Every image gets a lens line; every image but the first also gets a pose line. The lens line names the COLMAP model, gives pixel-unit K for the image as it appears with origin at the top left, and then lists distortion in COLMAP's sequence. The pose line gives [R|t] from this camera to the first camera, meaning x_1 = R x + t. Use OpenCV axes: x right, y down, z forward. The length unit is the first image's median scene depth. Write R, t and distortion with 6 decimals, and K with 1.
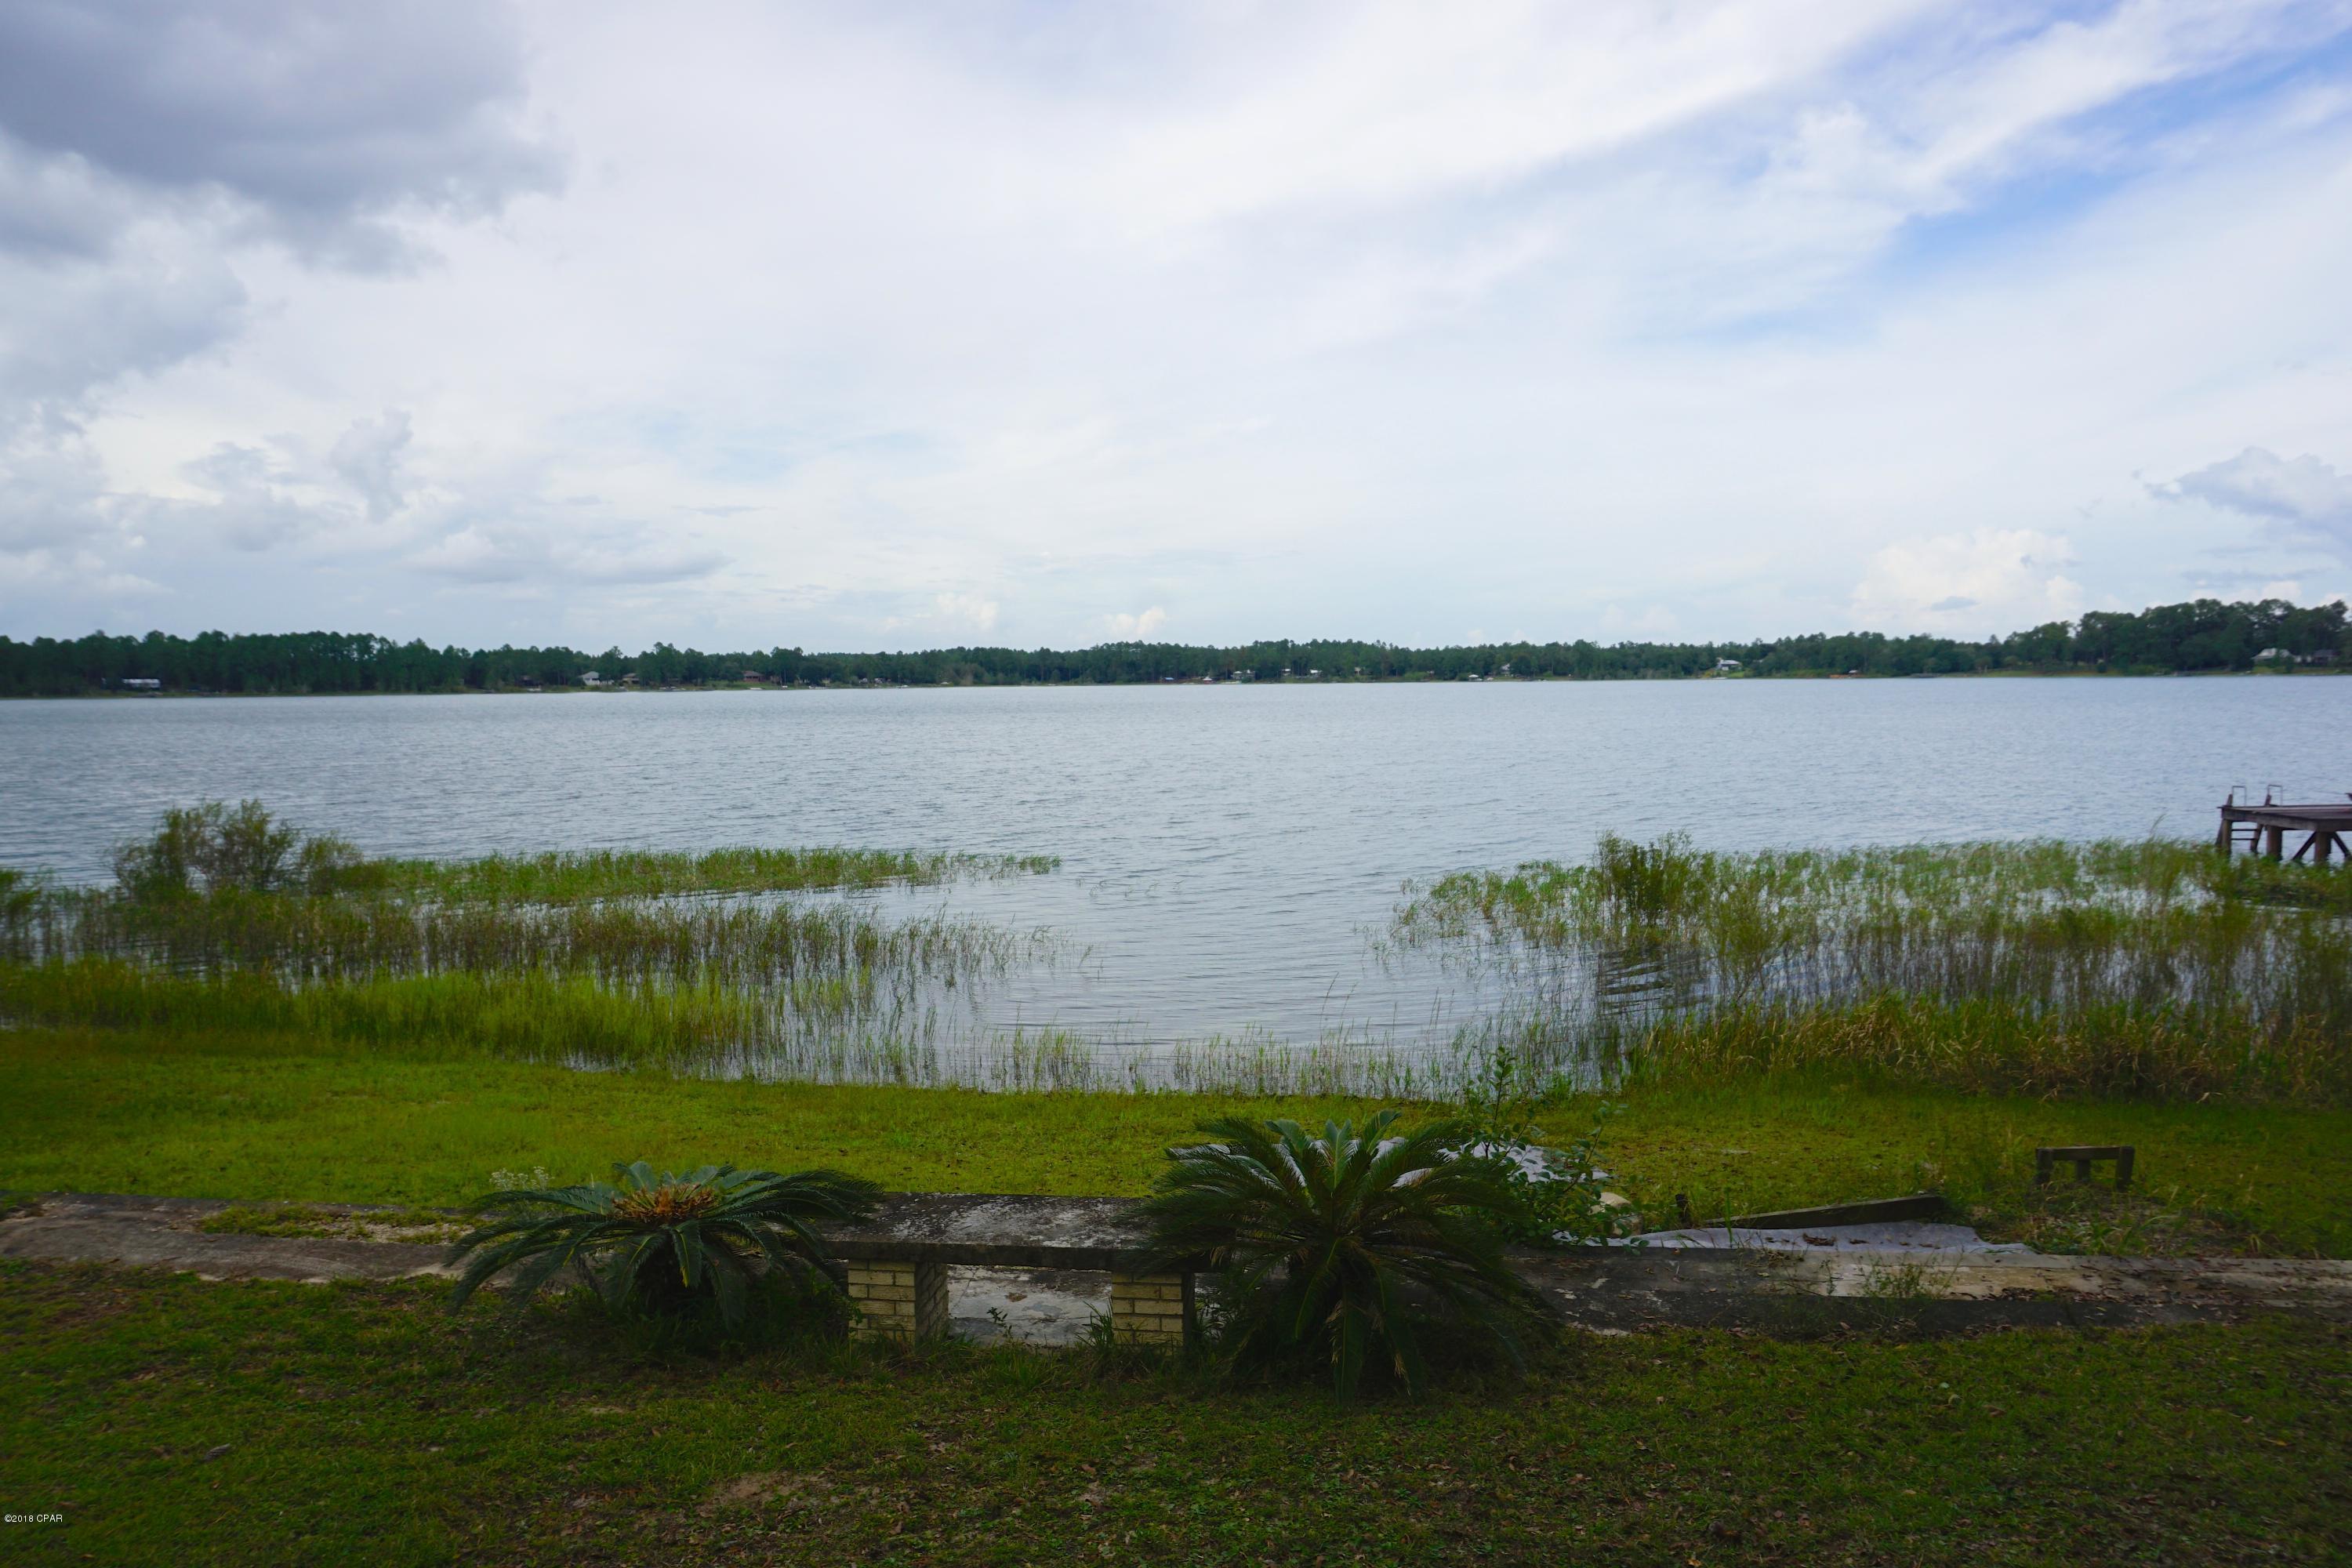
lens RADIAL K [[1543.9, 0, 1176.9], [0, 1543.9, 793.2], [0, 0, 1]] dist [-0.055936, 0.036768]
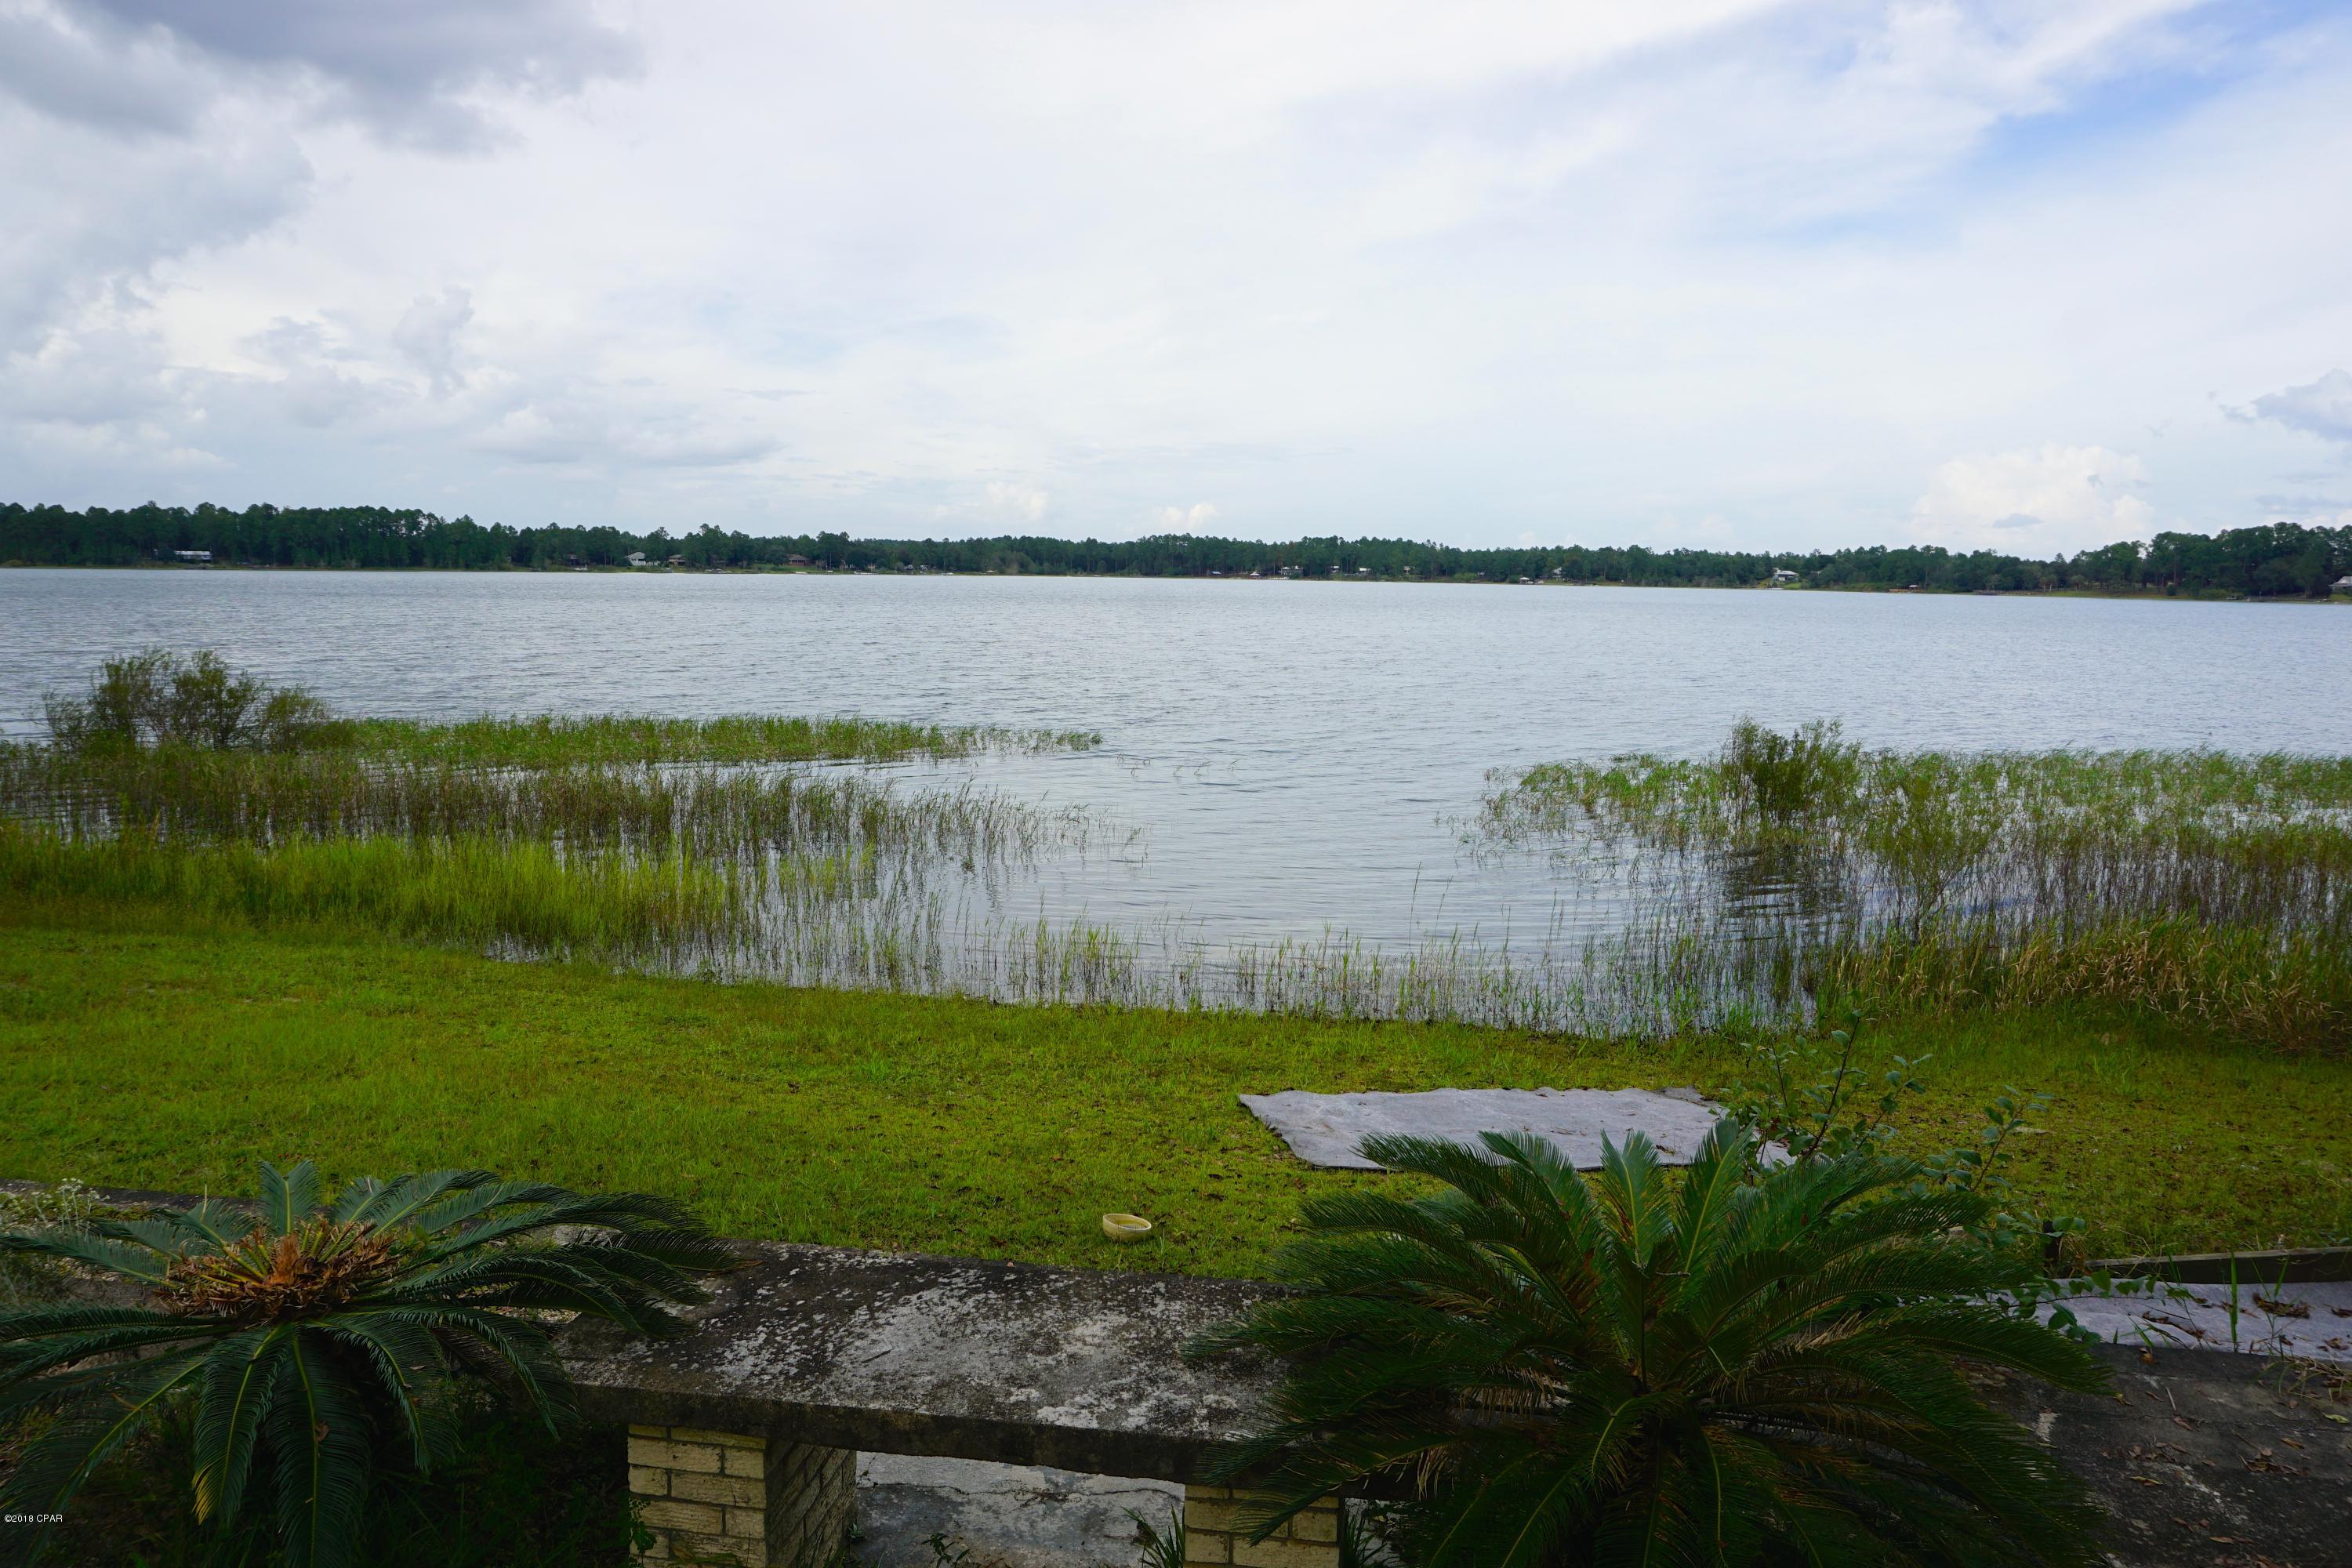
lens RADIAL K [[1543.9, 0, 1170.8], [0, 1543.9, 786.4], [0, 0, 1]] dist [-0.055936, 0.036768]
pose [[0.999100, 0.029954, -0.030028, -0.007089], [-0.028011, 0.997611, 0.063146, 0.014026], [0.031847, -0.062248, 0.997552, 0.101182]]
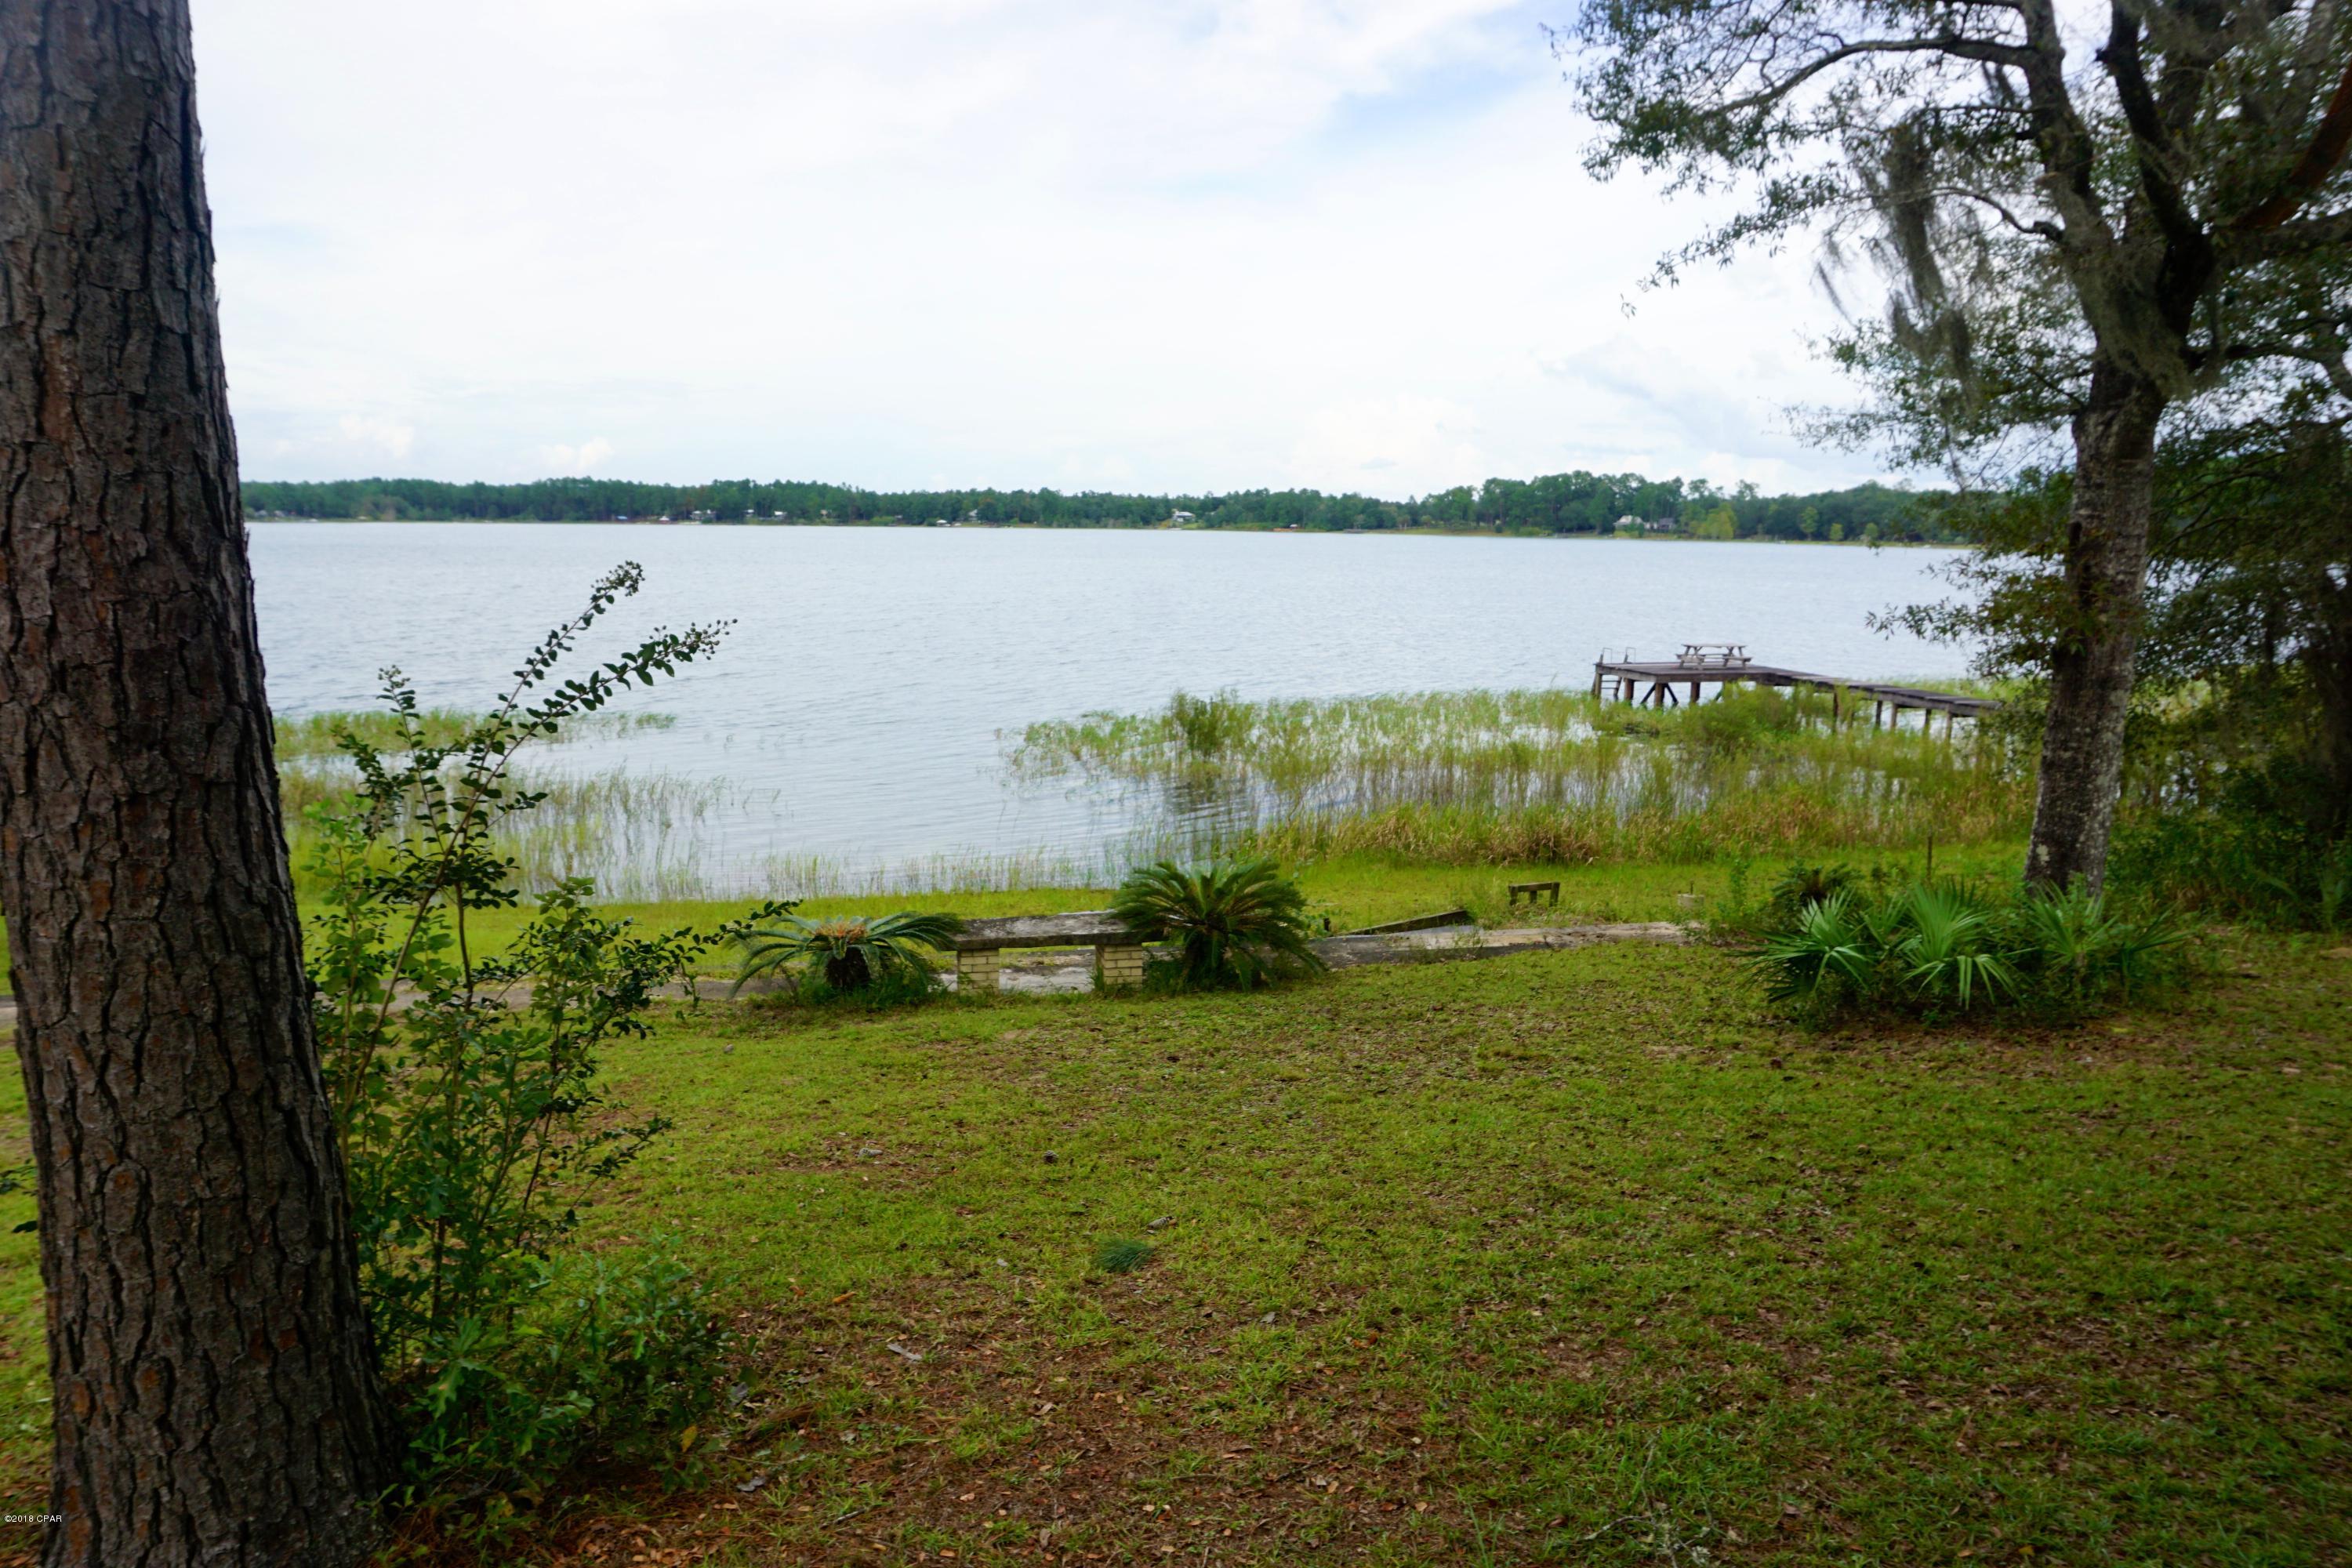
lens RADIAL K [[1543.9, 0, 1193.0], [0, 1543.9, 771.5], [0, 0, 1]] dist [-0.055936, 0.036768]
pose [[0.938539, -0.028211, 0.344018, -0.106601], [-0.001364, 0.996344, 0.085425, -0.011503], [-0.345170, -0.080644, 0.935069, -0.143064]]
